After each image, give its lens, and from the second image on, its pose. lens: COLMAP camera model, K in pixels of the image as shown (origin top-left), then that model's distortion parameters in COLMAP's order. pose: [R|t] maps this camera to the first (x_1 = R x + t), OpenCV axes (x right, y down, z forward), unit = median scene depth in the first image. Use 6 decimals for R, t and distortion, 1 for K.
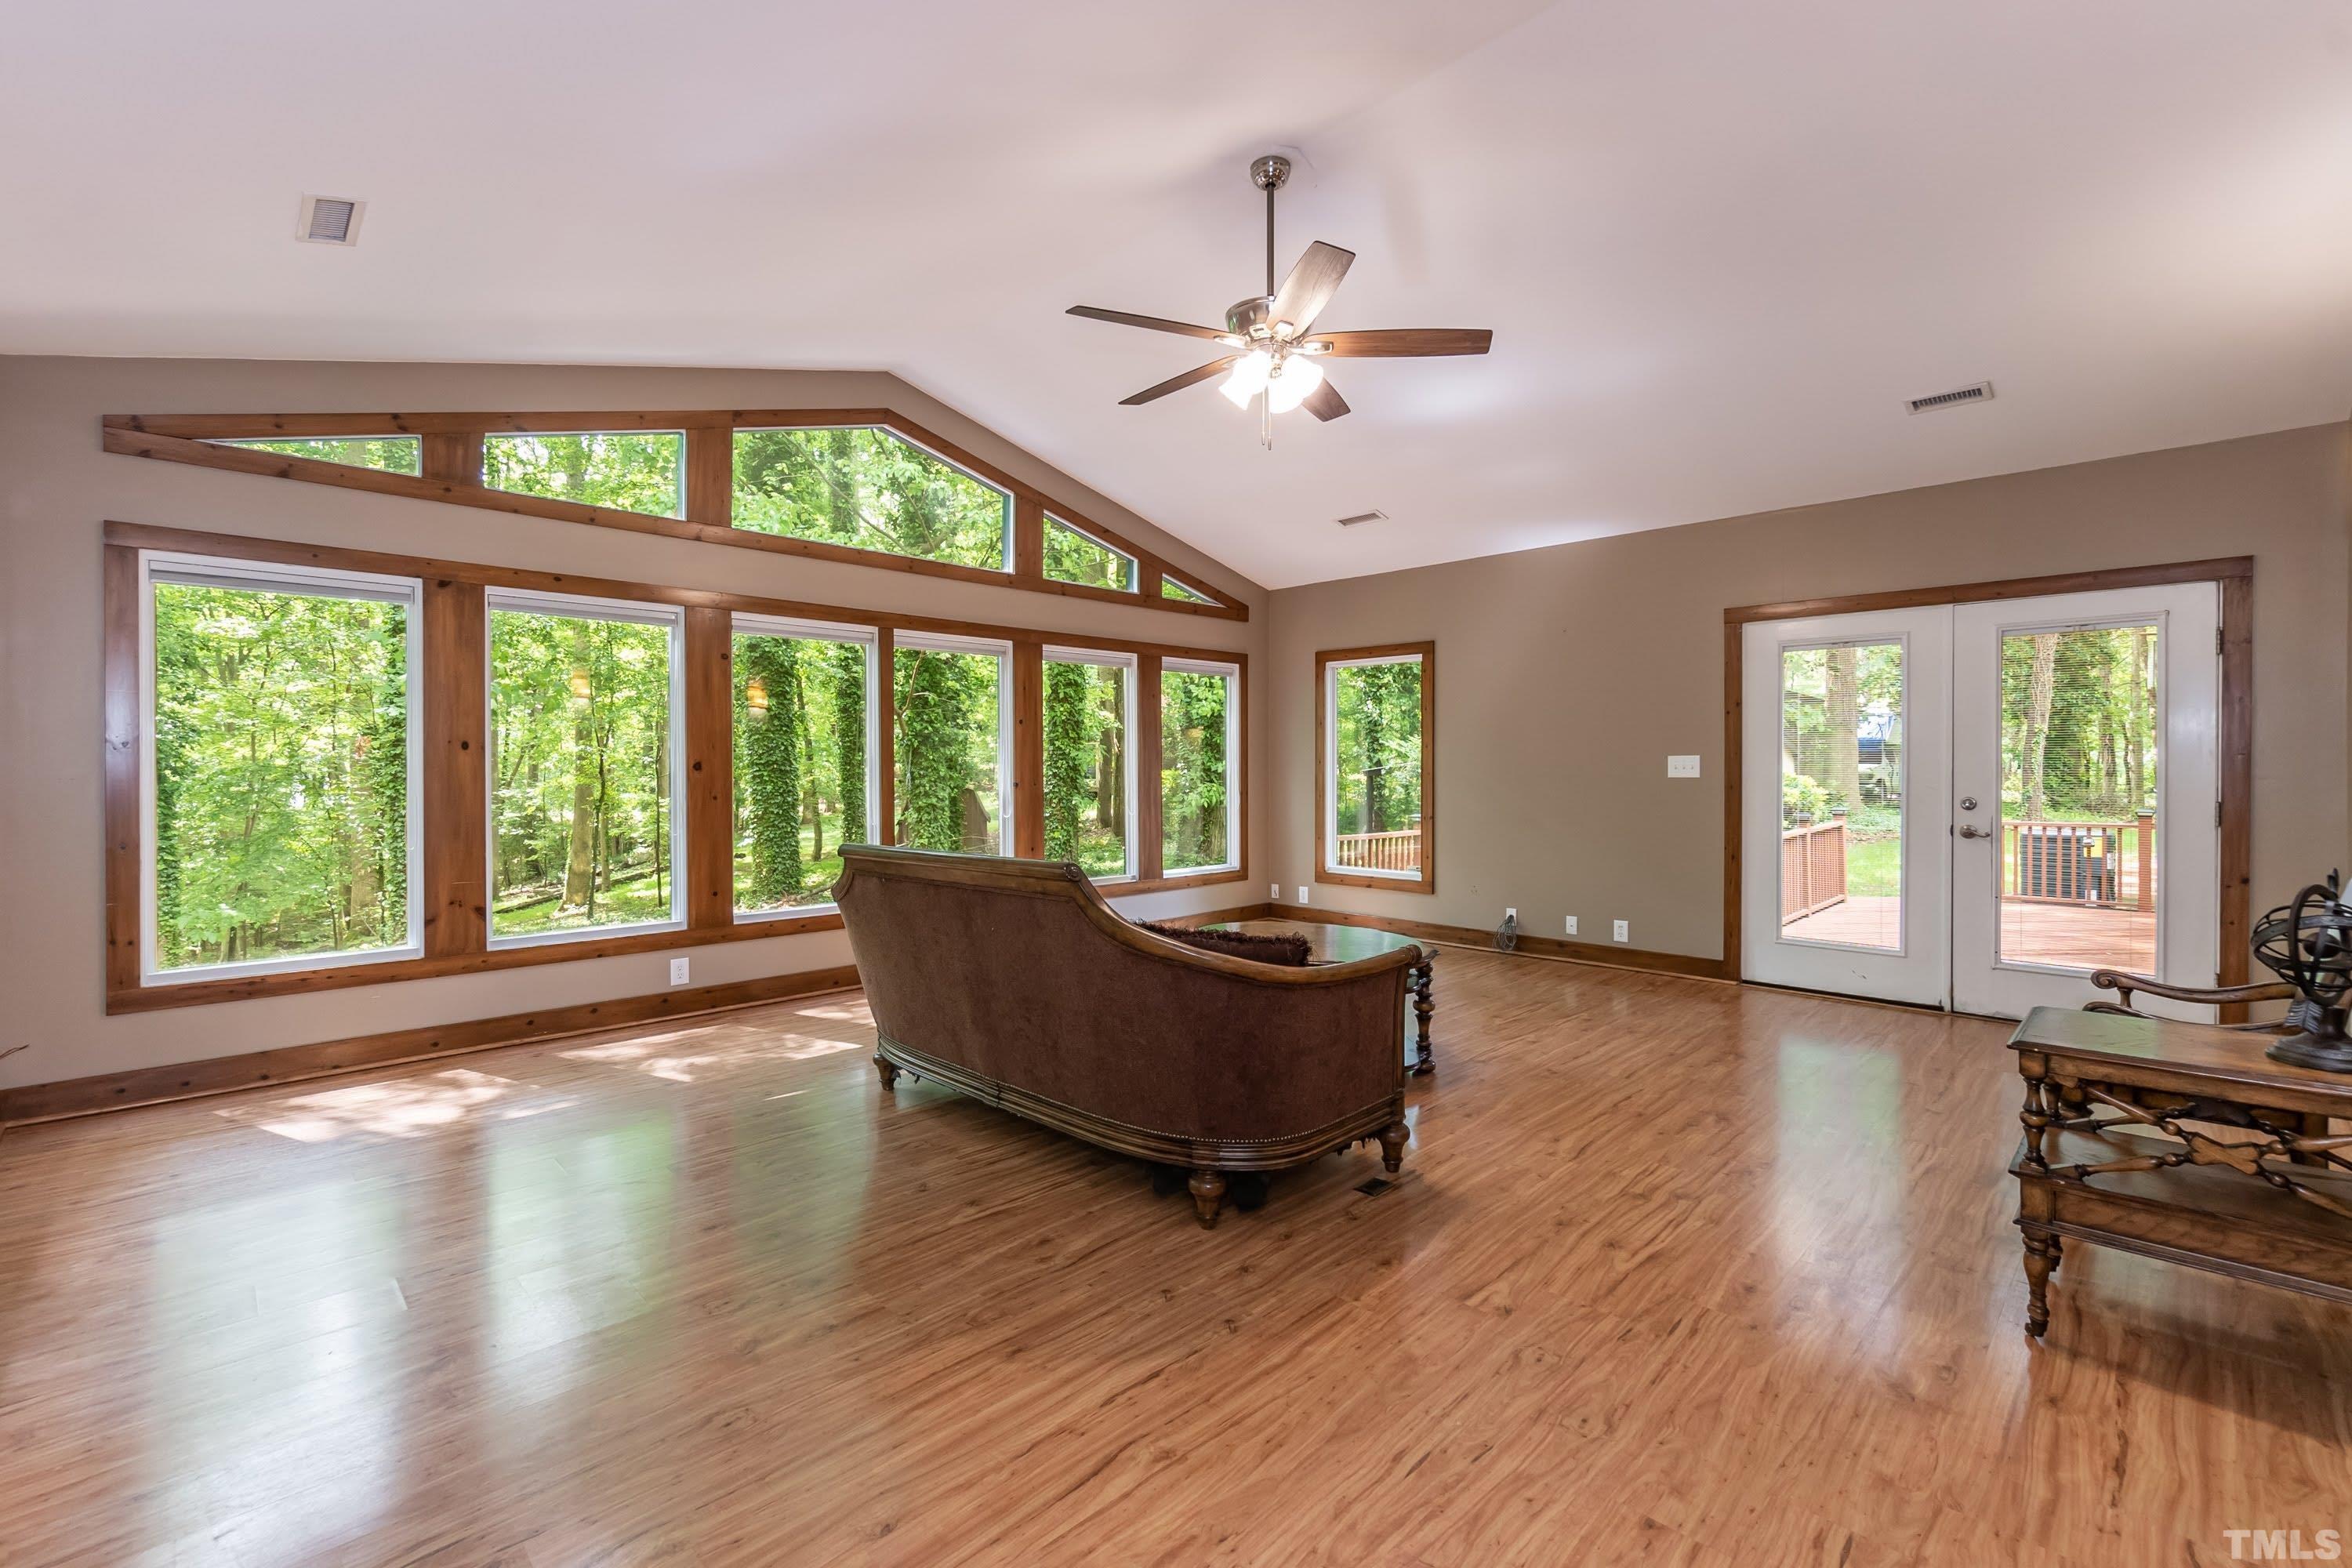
lens RADIAL K [[1026.5, 0, 1184.6], [0, 1026.5, 776.5], [0, 0, 1]] dist [-0.001608, 0.000608]
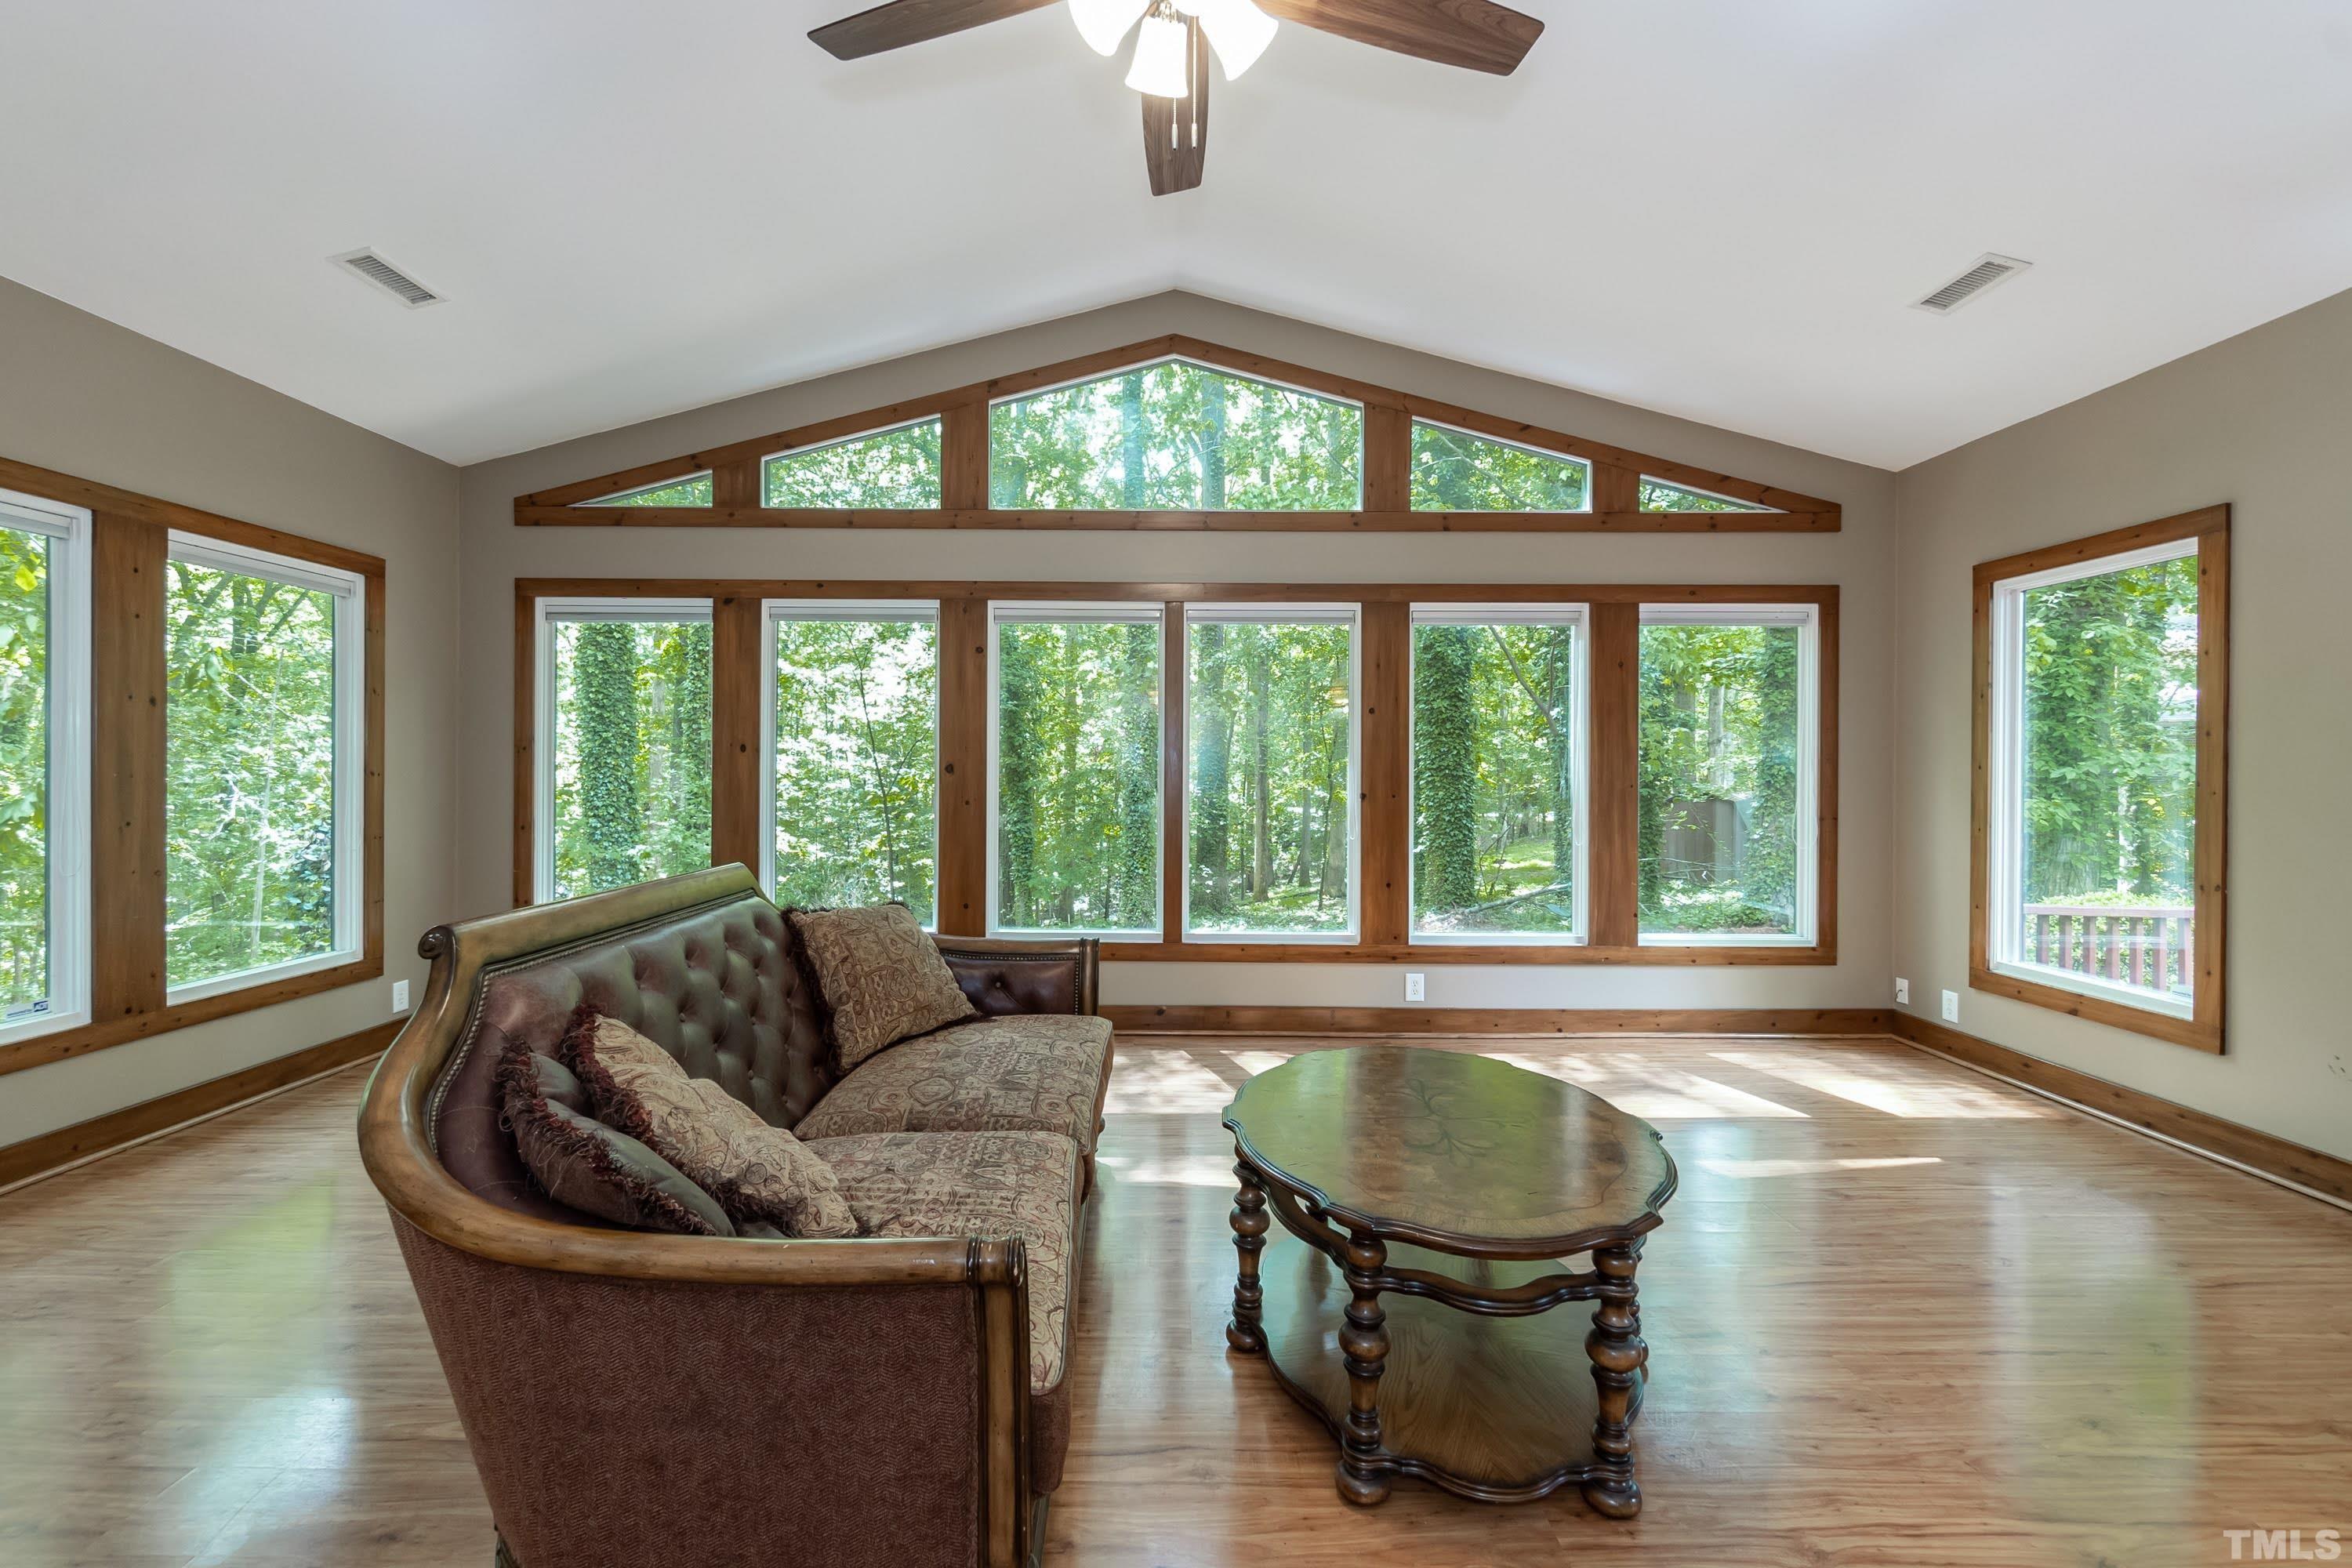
lens RADIAL K [[1026.5, 0, 1175.6], [0, 1026.5, 774.7], [0, 0, 1]] dist [-0.001608, 0.000608]
pose [[0.702260, 0.008114, -0.711874, 0.260247], [-0.013226, 0.999911, -0.001650, -0.004231], [0.711798, 0.010574, 0.702305, 0.373884]]
